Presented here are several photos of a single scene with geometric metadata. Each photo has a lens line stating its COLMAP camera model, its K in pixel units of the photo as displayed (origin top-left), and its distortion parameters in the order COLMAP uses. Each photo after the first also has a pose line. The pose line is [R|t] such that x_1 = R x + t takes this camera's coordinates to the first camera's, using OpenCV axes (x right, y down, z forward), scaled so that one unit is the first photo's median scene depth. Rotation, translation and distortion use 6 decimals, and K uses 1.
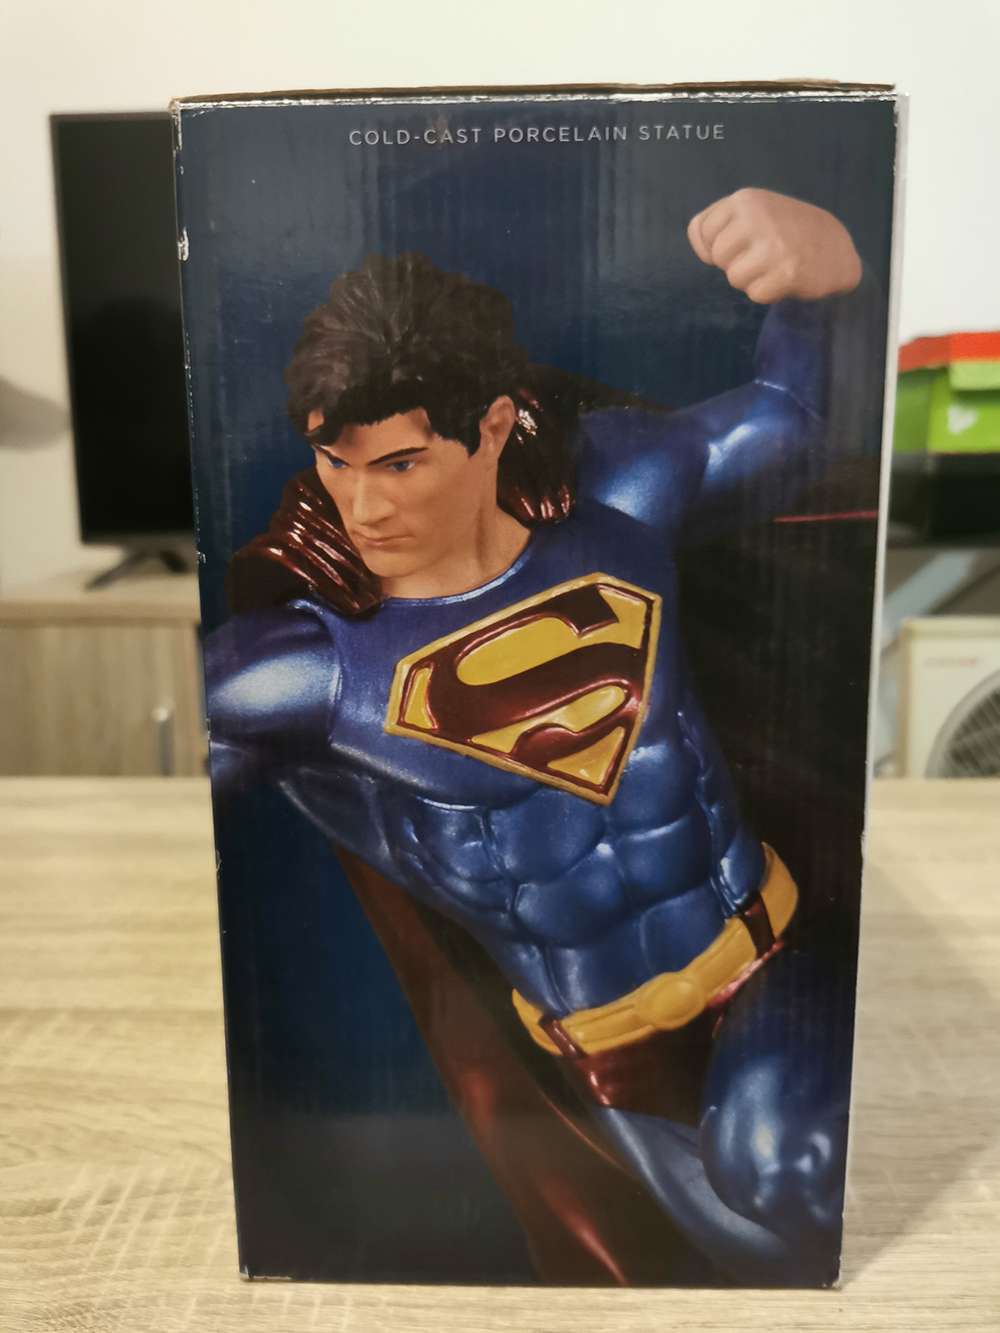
lens RADIAL K [[1137.6, 0, 501.6], [0, 1137.6, 663.0], [0, 0, 1]] dist [-0.017385, -0.030498]
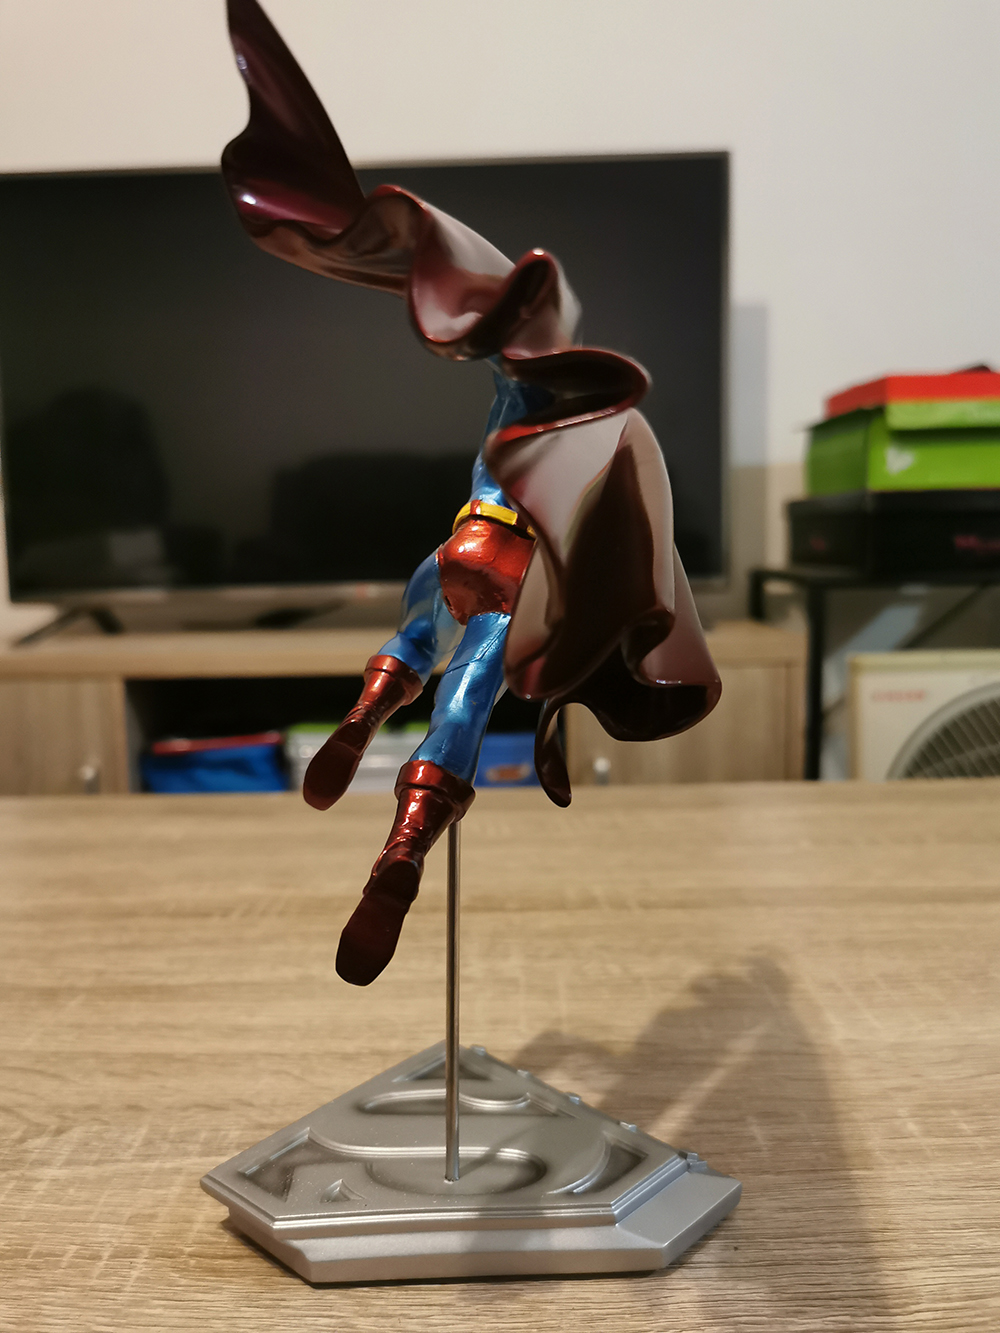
lens RADIAL K [[1137.6, 0, 501.6], [0, 1137.6, 663.0], [0, 0, 1]] dist [-0.017385, -0.030498]
pose [[0.999572, -0.013414, 0.026014, 0.095992], [0.015871, 0.995190, -0.096666, 0.190348], [-0.024593, 0.097037, 0.994977, 0.113737]]
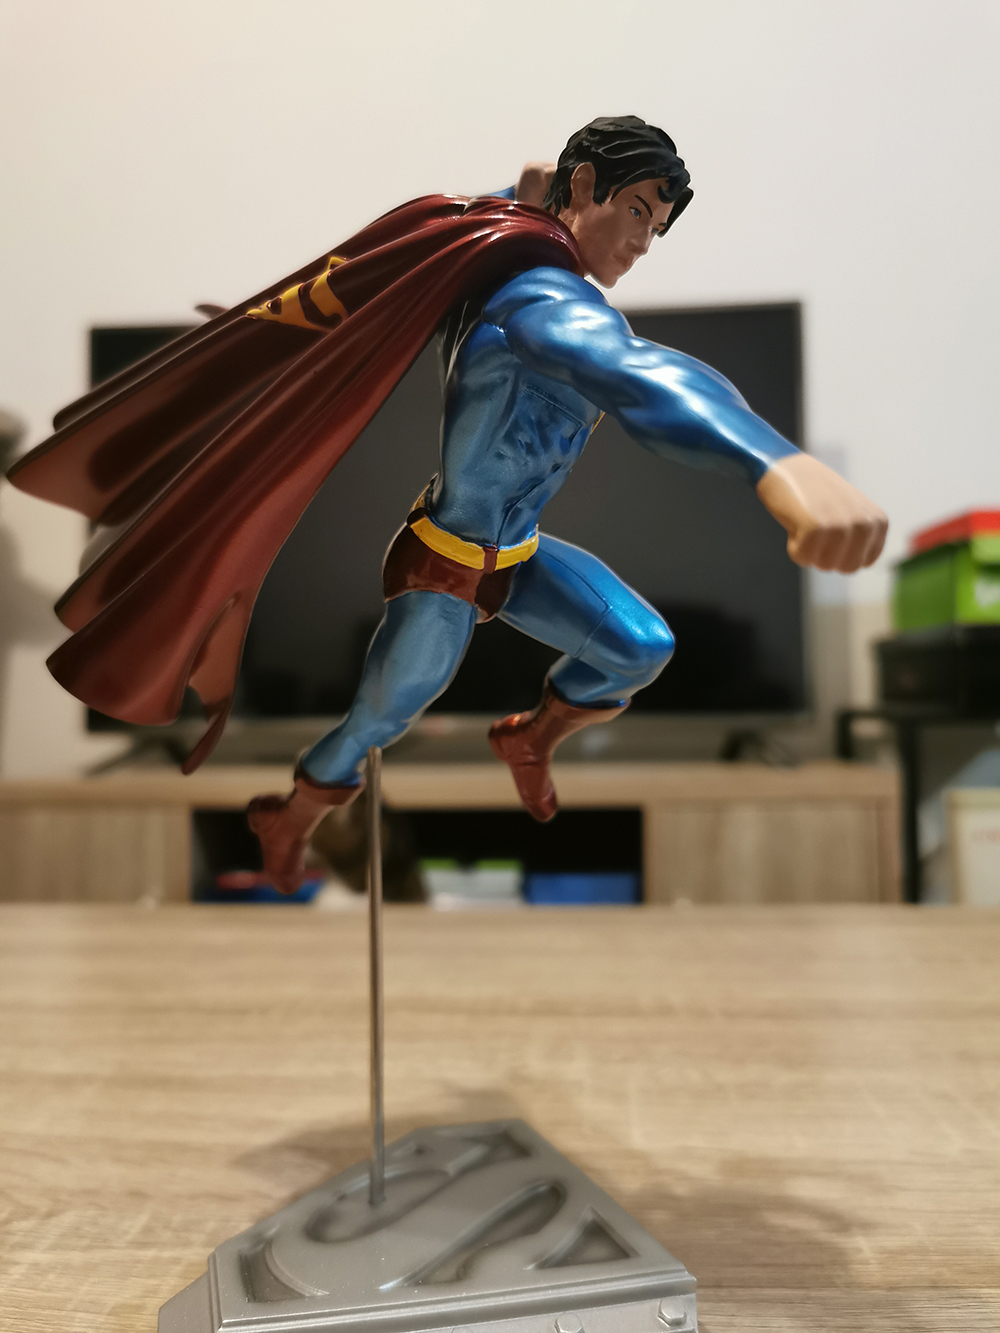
lens RADIAL K [[1150.9, 0, 504.9], [0, 1150.9, 616.9], [0, 0, 1]] dist [-0.048513, 0.007422]
pose [[0.999204, -0.004033, -0.039693, 0.110817], [-0.007201, 0.960304, -0.278863, 0.283300], [0.039242, 0.278927, 0.959510, 0.193243]]
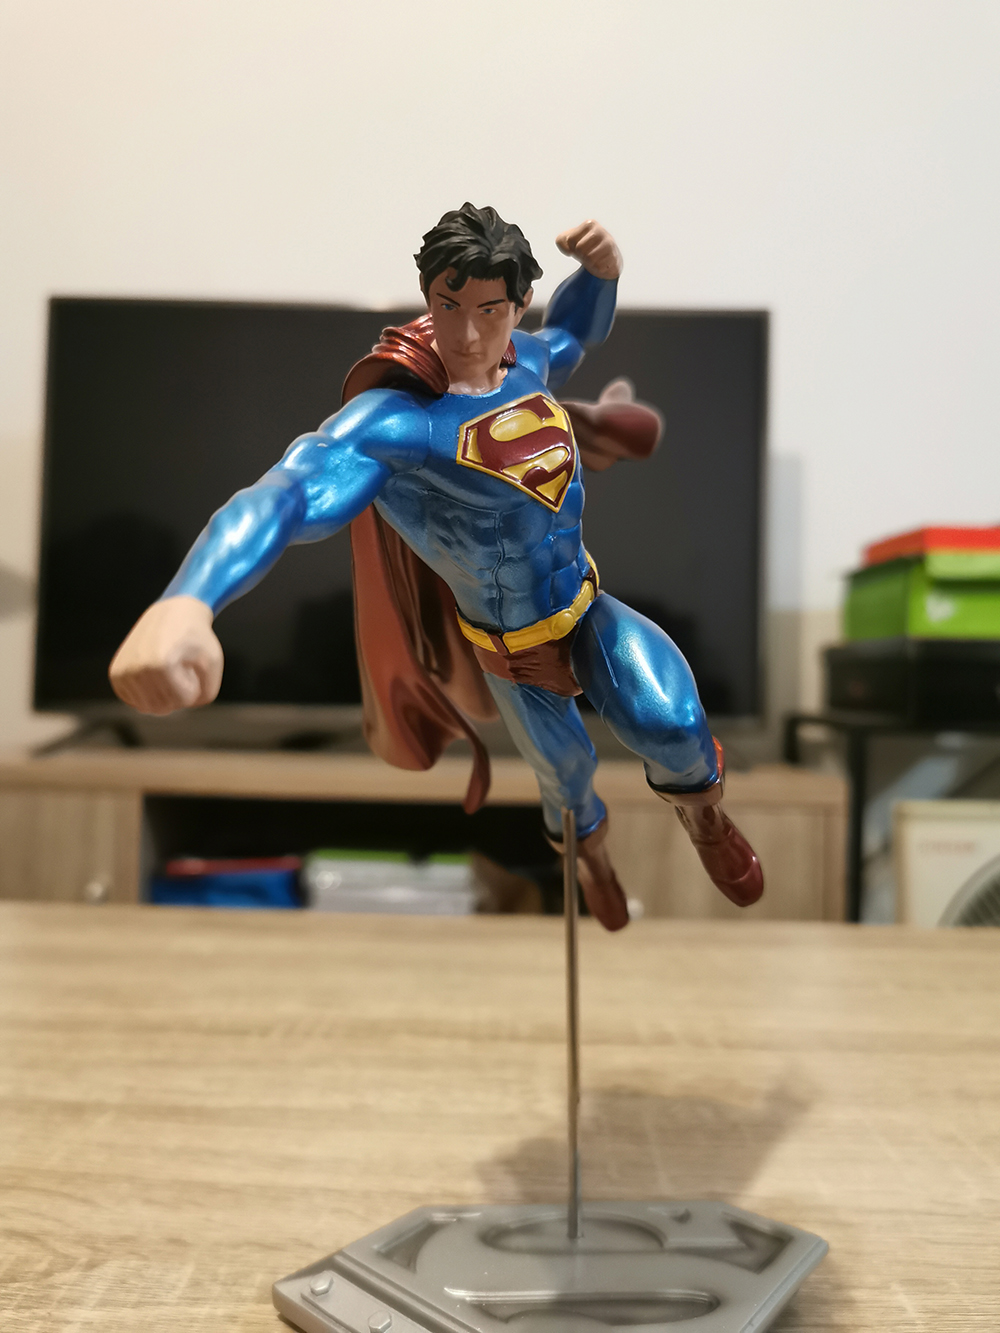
lens RADIAL K [[1147.3, 0, 501.8], [0, 1147.3, 622.1], [0, 0, 1]] dist [-0.048364, 0.011563]
pose [[0.999225, 0.034915, 0.018182, 0.016998], [-0.029036, 0.965575, -0.258500, 0.232850], [-0.026582, 0.257771, 0.965840, 0.182946]]
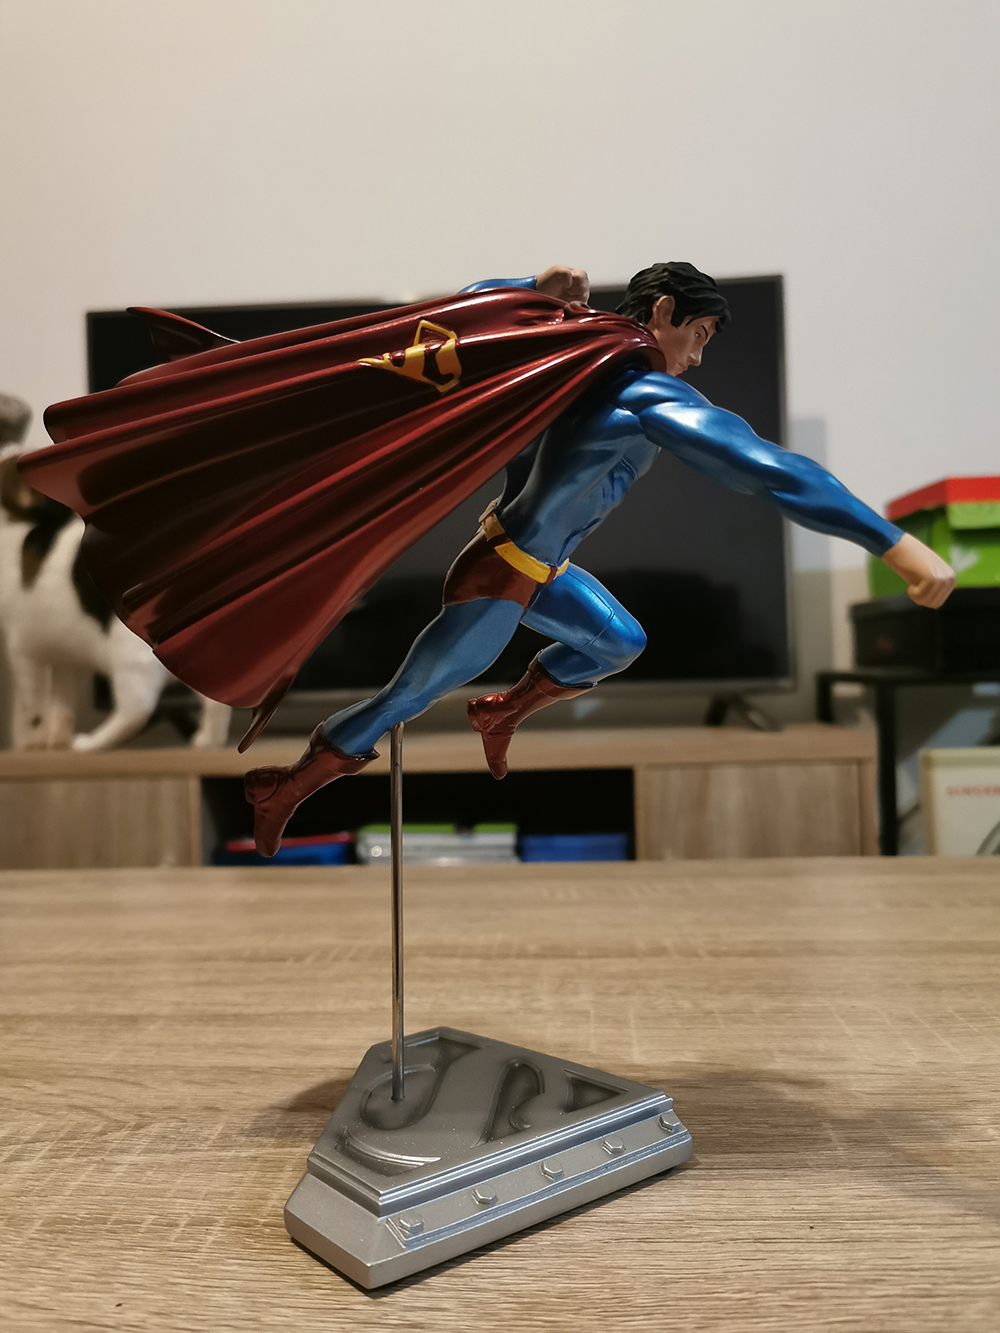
lens RADIAL K [[1133.9, 0, 492.4], [0, 1133.9, 638.9], [0, 0, 1]] dist [-0.007145, -0.035278]
pose [[0.999069, -0.018128, -0.039159, 0.093062], [0.008563, 0.972719, -0.231830, 0.295099], [0.042294, 0.231279, 0.971968, 0.081473]]
